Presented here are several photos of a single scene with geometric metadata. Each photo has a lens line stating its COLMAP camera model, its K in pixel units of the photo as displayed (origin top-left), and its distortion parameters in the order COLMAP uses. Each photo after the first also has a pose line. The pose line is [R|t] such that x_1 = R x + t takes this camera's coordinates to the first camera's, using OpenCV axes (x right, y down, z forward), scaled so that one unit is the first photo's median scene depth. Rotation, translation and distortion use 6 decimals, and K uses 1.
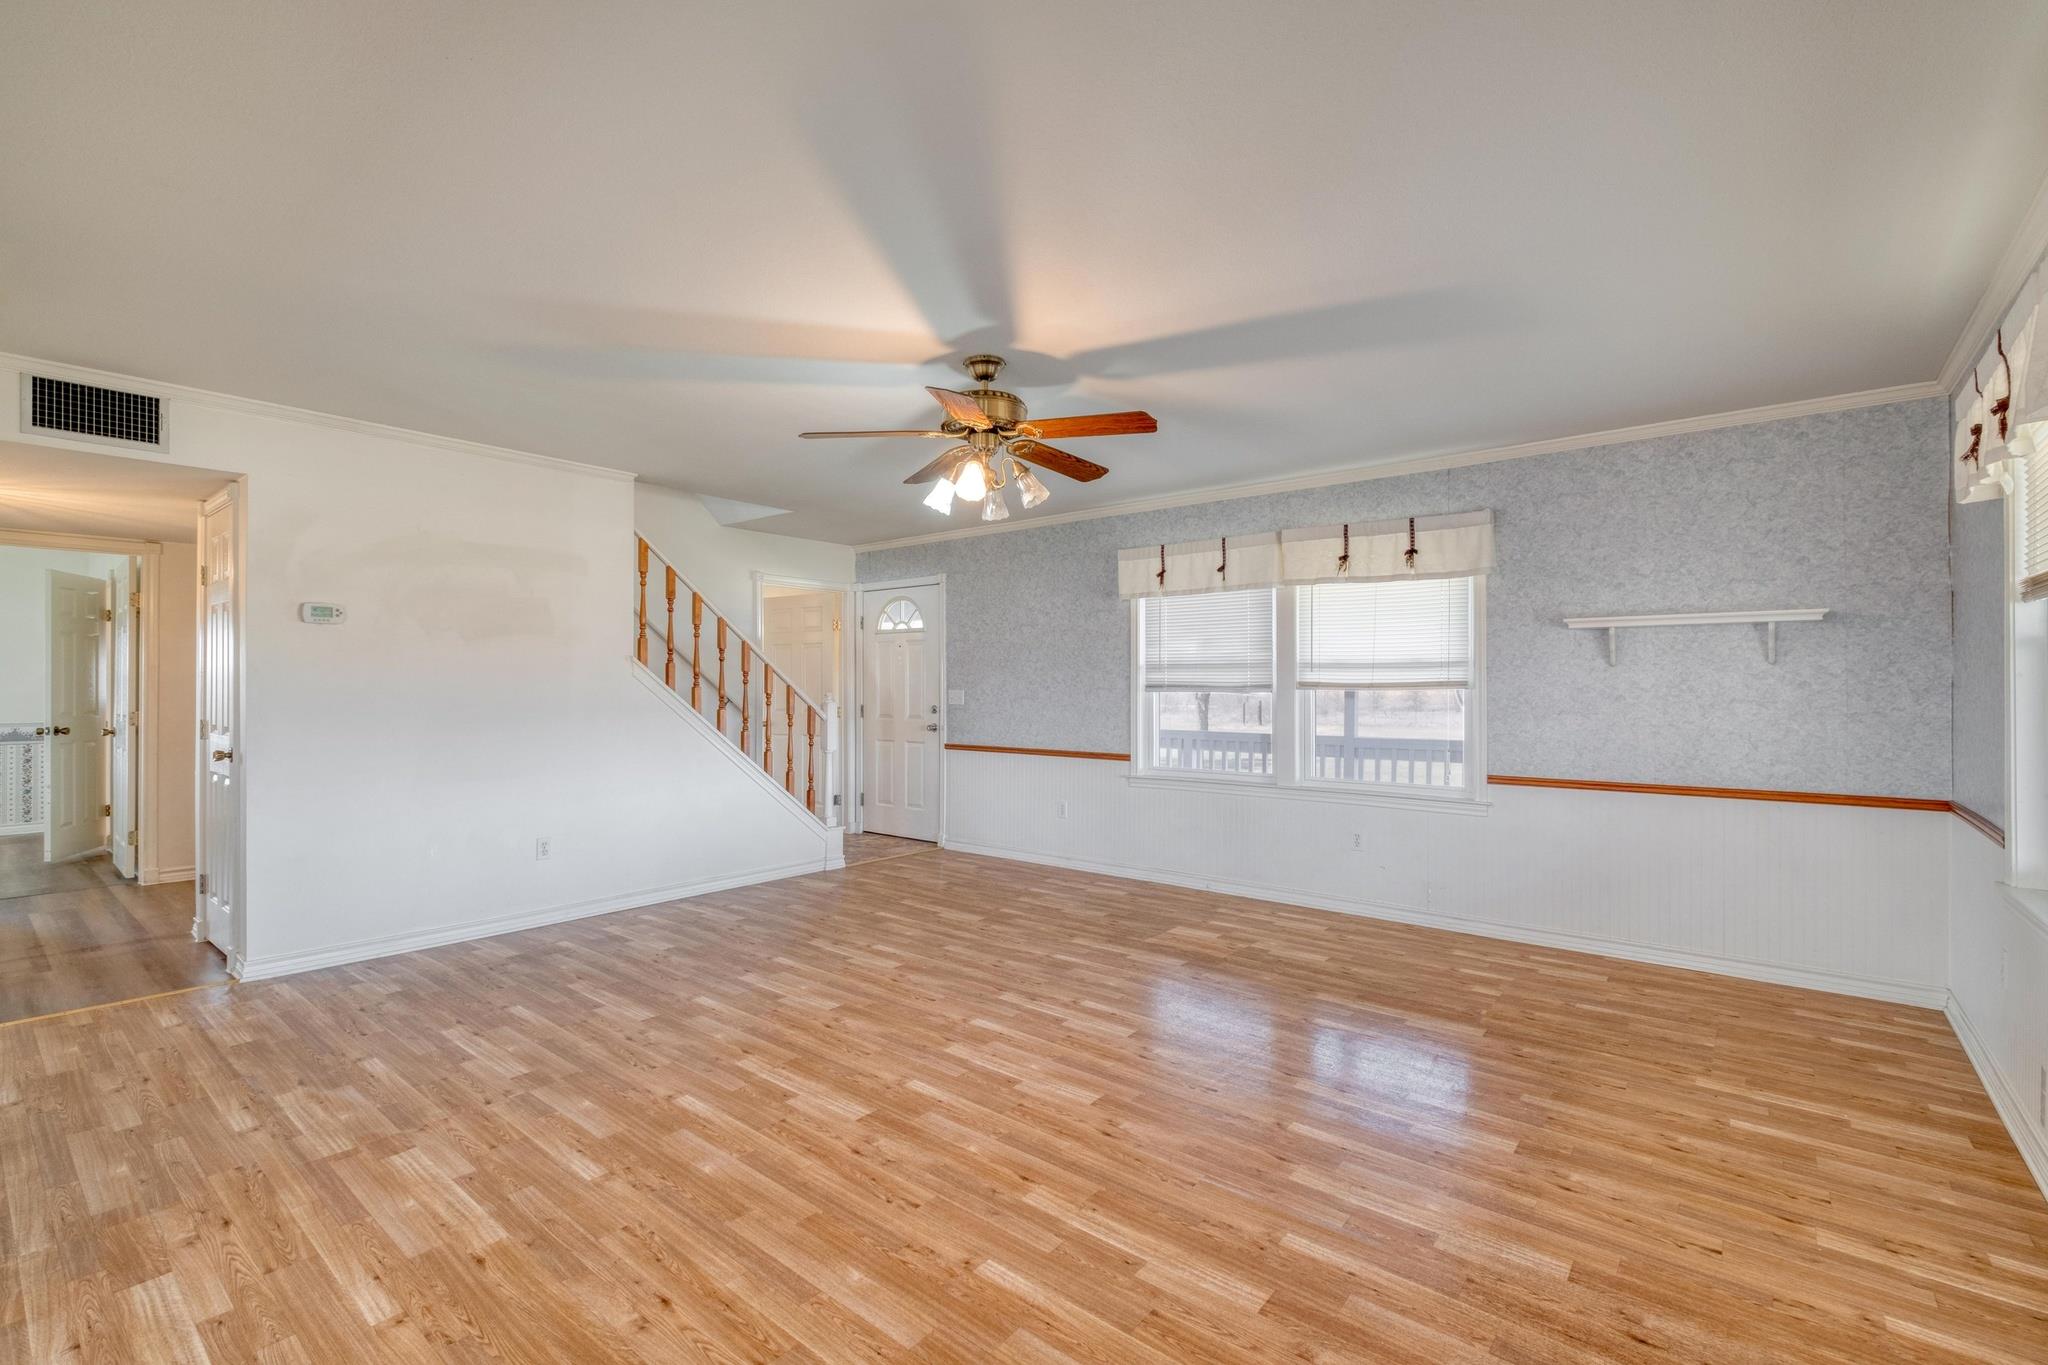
lens RADIAL K [[885.9, 0, 1028.4], [0, 885.9, 687.5], [0, 0, 1]] dist [0.008474, -0.001397]
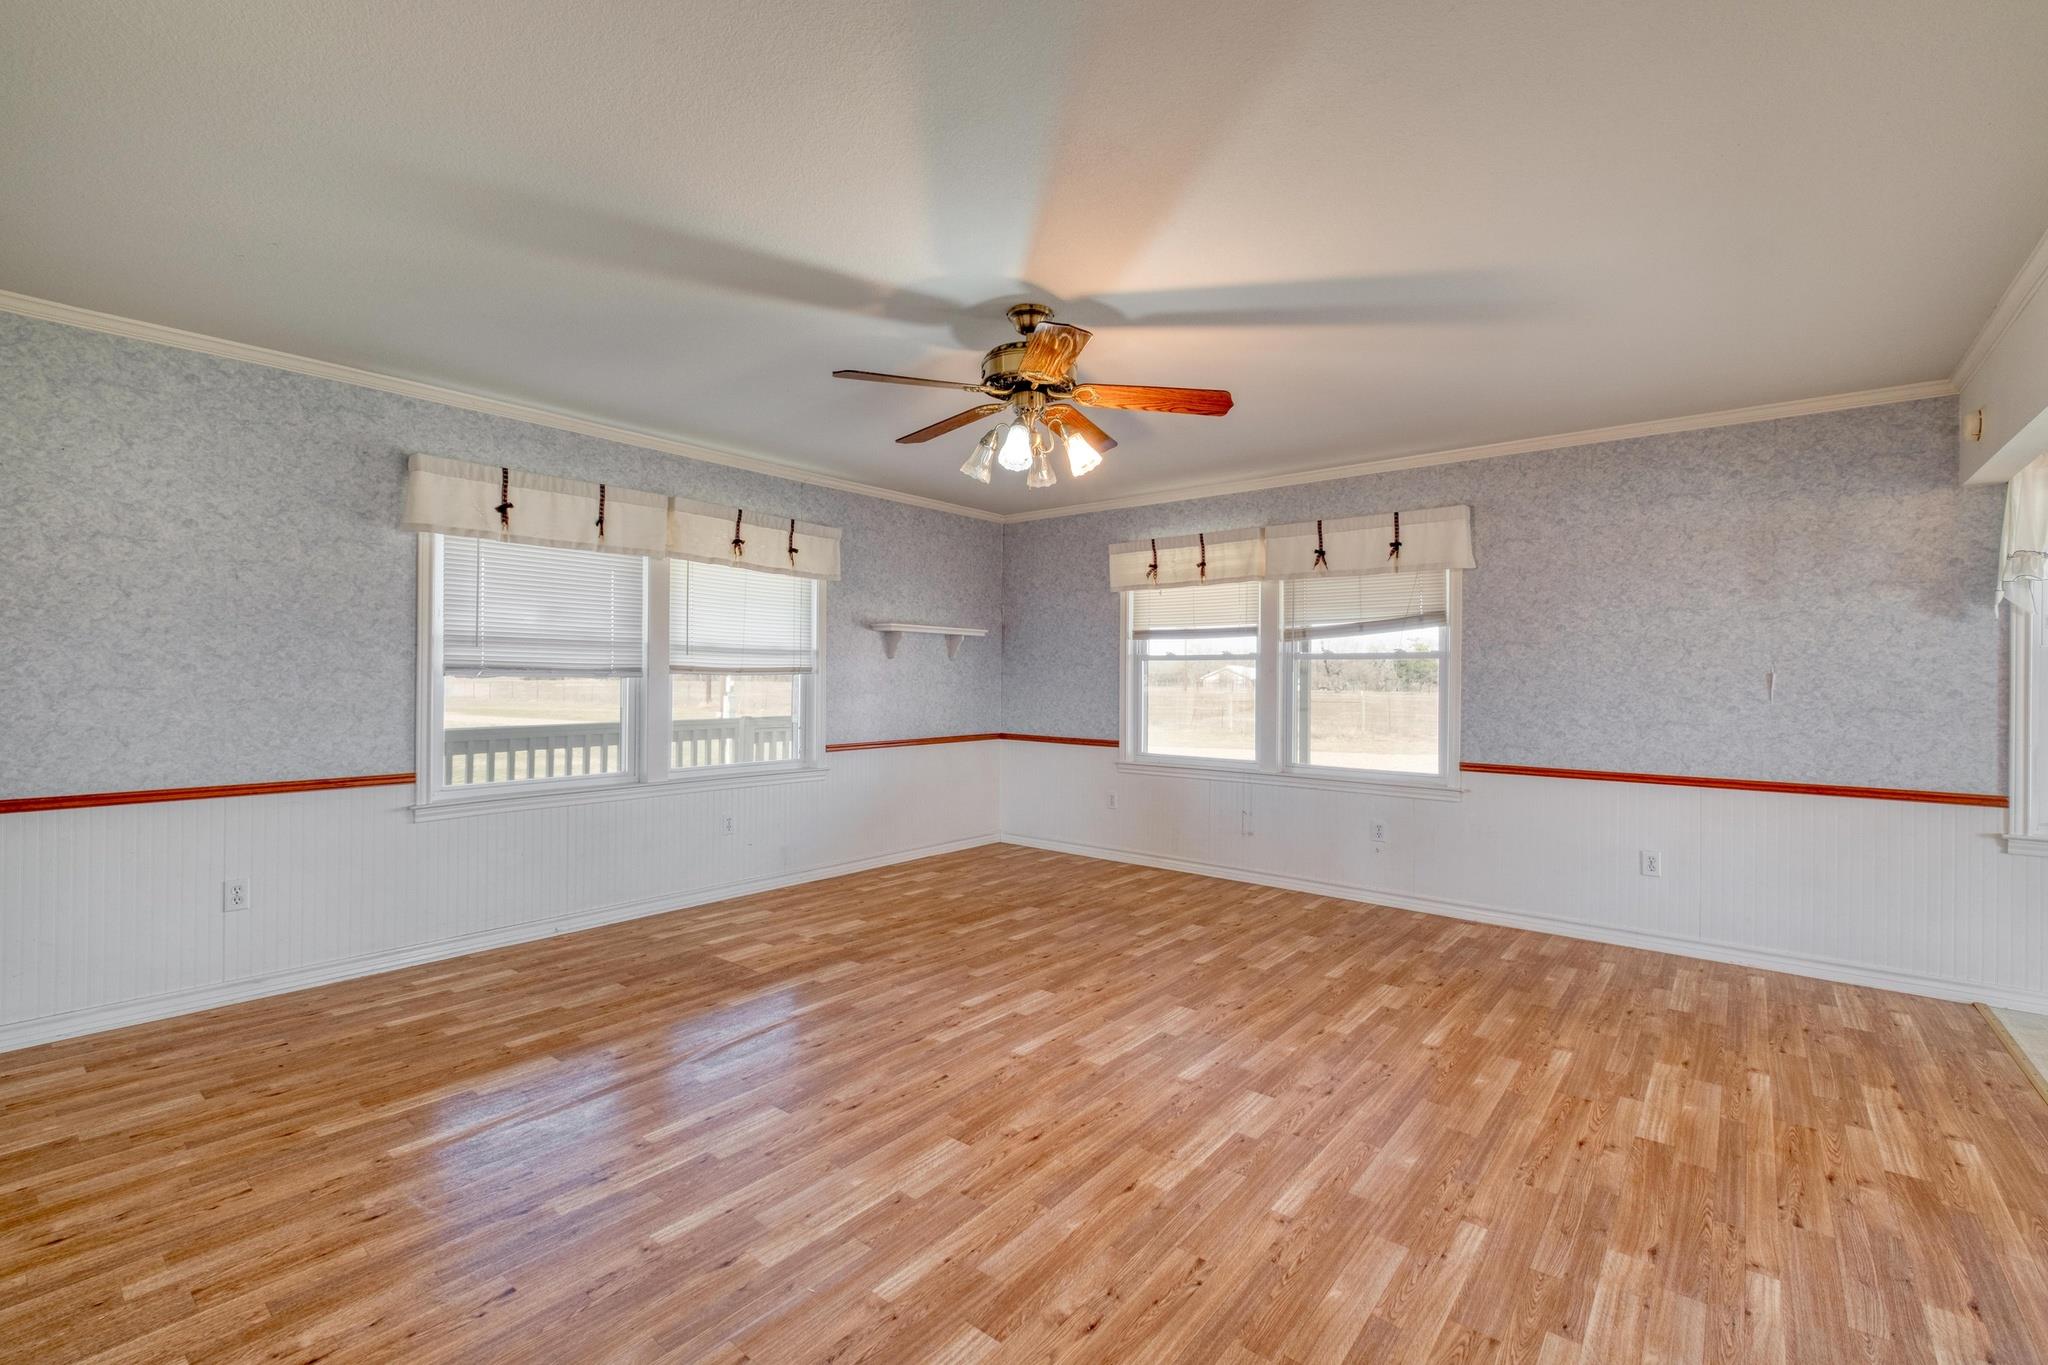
lens RADIAL K [[885.9, 0, 1020.9], [0, 885.9, 675.0], [0, 0, 1]] dist [0.008474, -0.001397]
pose [[0.003915, 0.000016, 0.999992, -0.828477], [-0.009203, 0.999958, 0.000021, 0.000224], [-0.999950, -0.009203, 0.003915, 0.875376]]
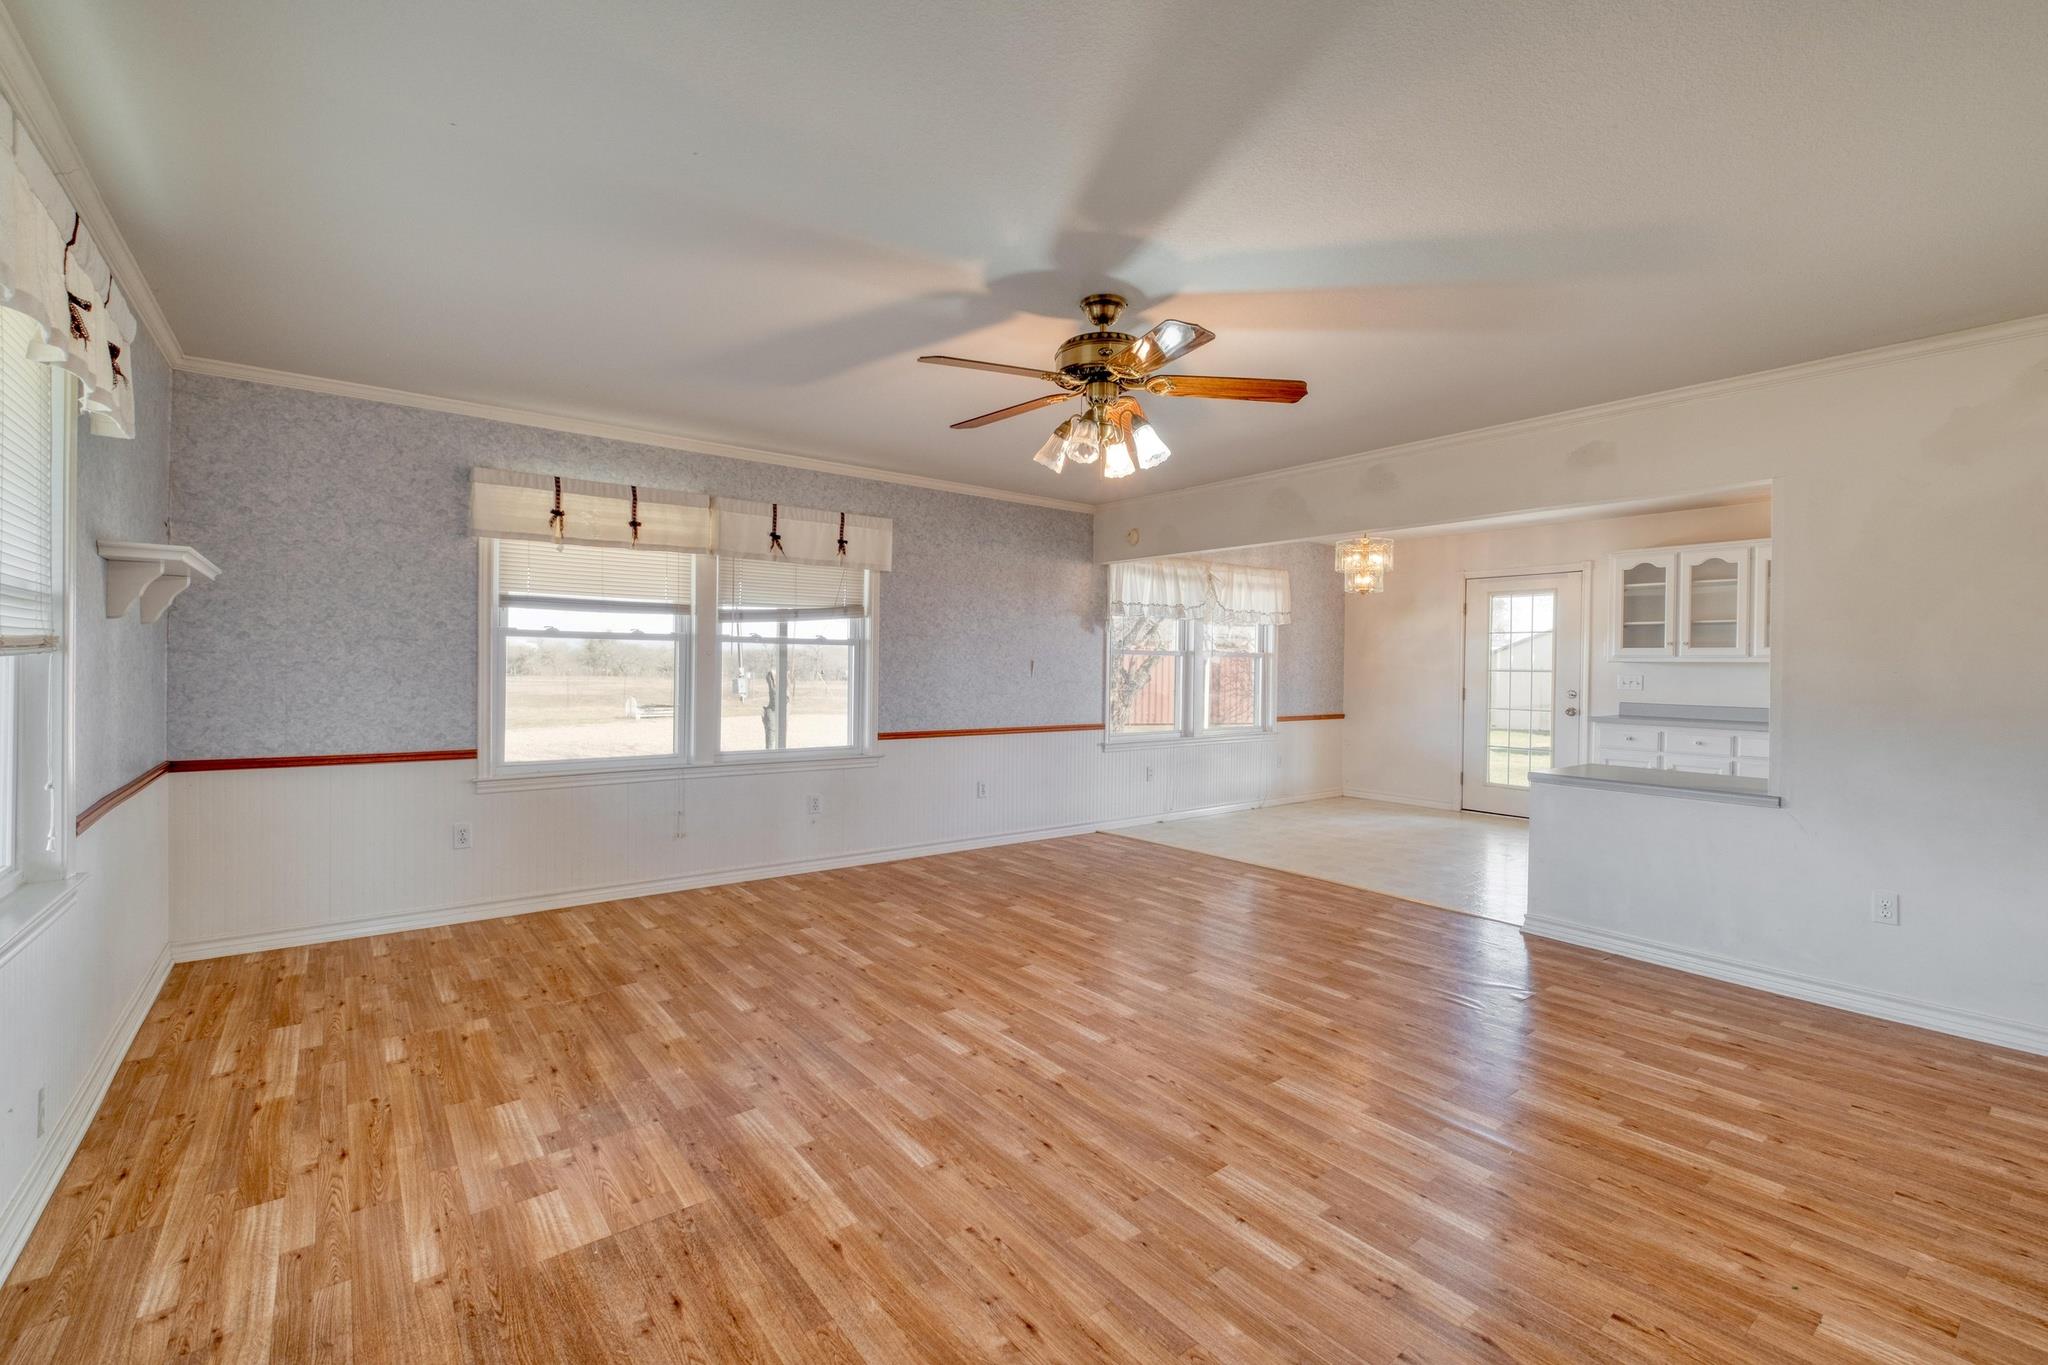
lens RADIAL K [[885.9, 0, 1032.7], [0, 885.9, 675.9], [0, 0, 1]] dist [0.008474, -0.001397]
pose [[-0.977154, -0.016849, 0.211865, -0.153124], [-0.014896, 0.999831, 0.010812, 0.001384], [-0.212011, 0.007409, -0.977239, 1.654063]]
